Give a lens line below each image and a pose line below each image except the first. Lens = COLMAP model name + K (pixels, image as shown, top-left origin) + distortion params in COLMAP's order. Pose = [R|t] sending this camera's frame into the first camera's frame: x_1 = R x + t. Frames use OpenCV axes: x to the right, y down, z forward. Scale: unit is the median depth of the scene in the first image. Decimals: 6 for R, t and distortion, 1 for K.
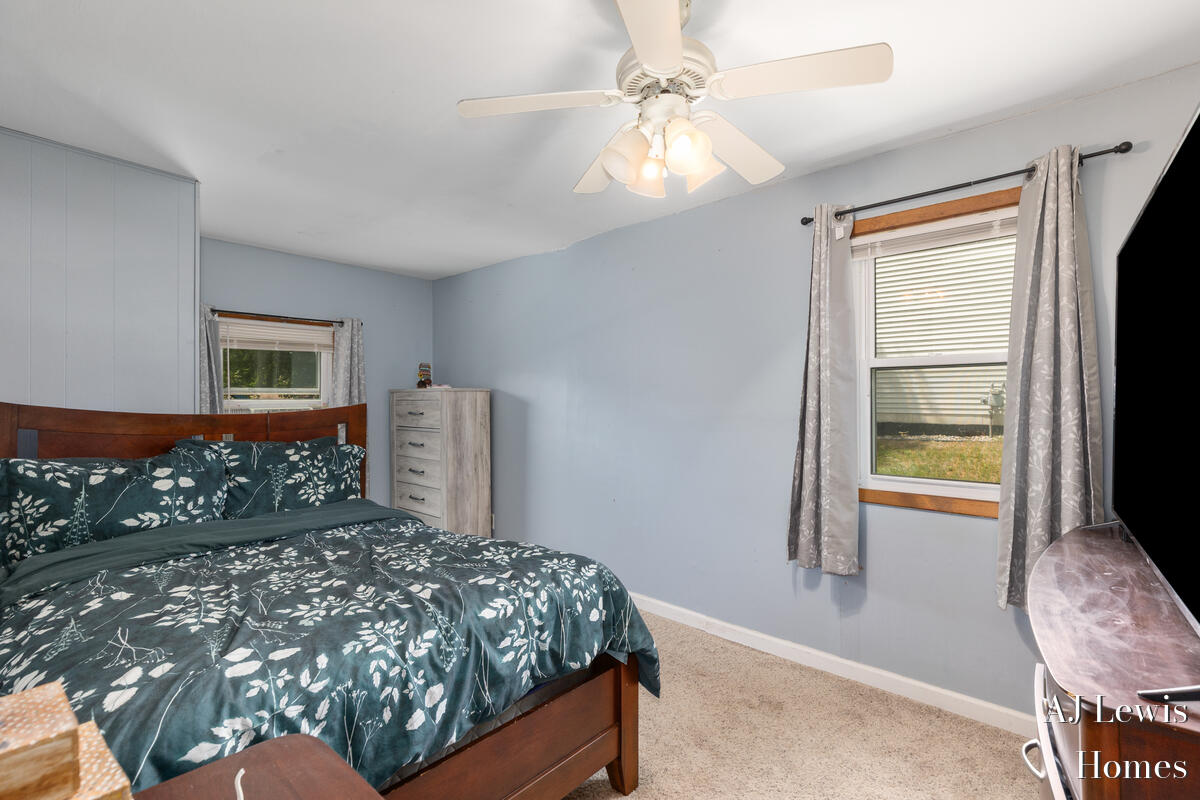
lens RADIAL K [[542.5, 0, 602.5], [0, 542.5, 400.2], [0, 0, 1]] dist [0.003406, 0.000093]
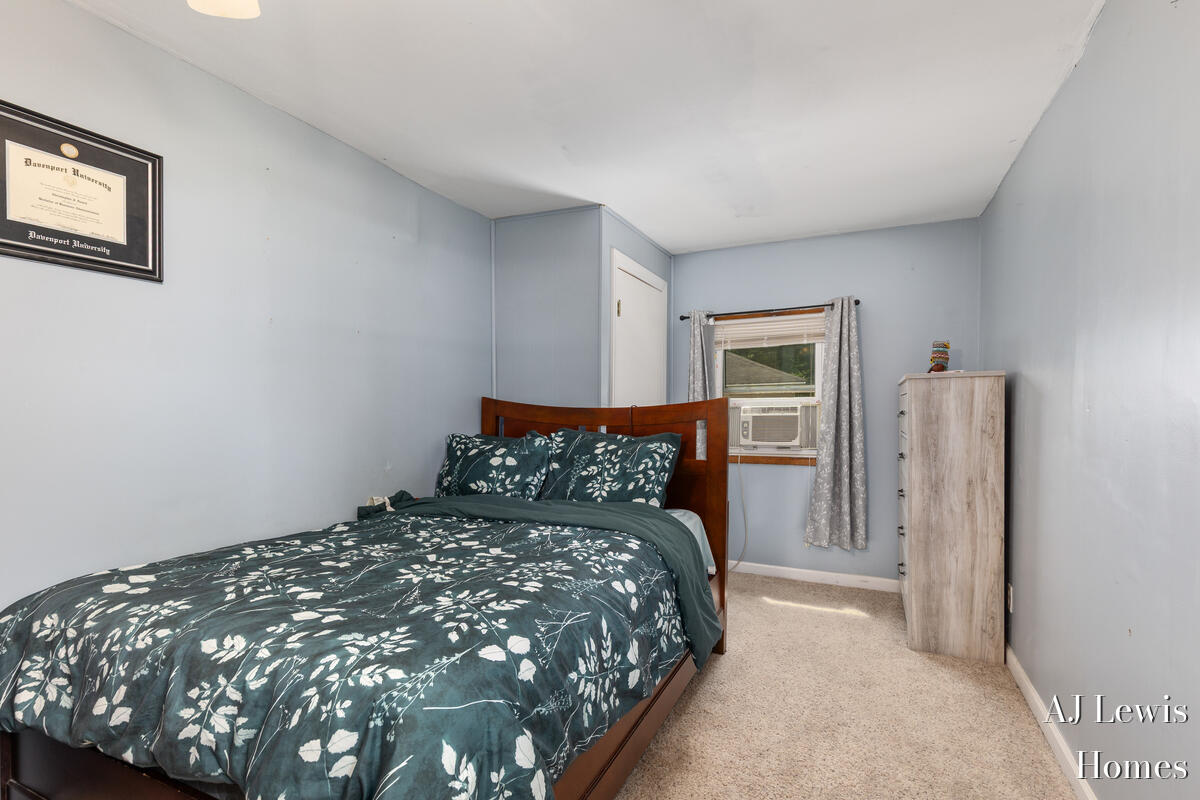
lens RADIAL K [[542.5, 0, 603.1], [0, 542.5, 407.3], [0, 0, 1]] dist [0.003406, 0.000093]
pose [[0.304246, -0.001501, -0.952592, 0.398775], [0.004996, 0.999988, 0.000020, 0.026829], [0.952580, -0.004765, 0.304250, 0.725530]]
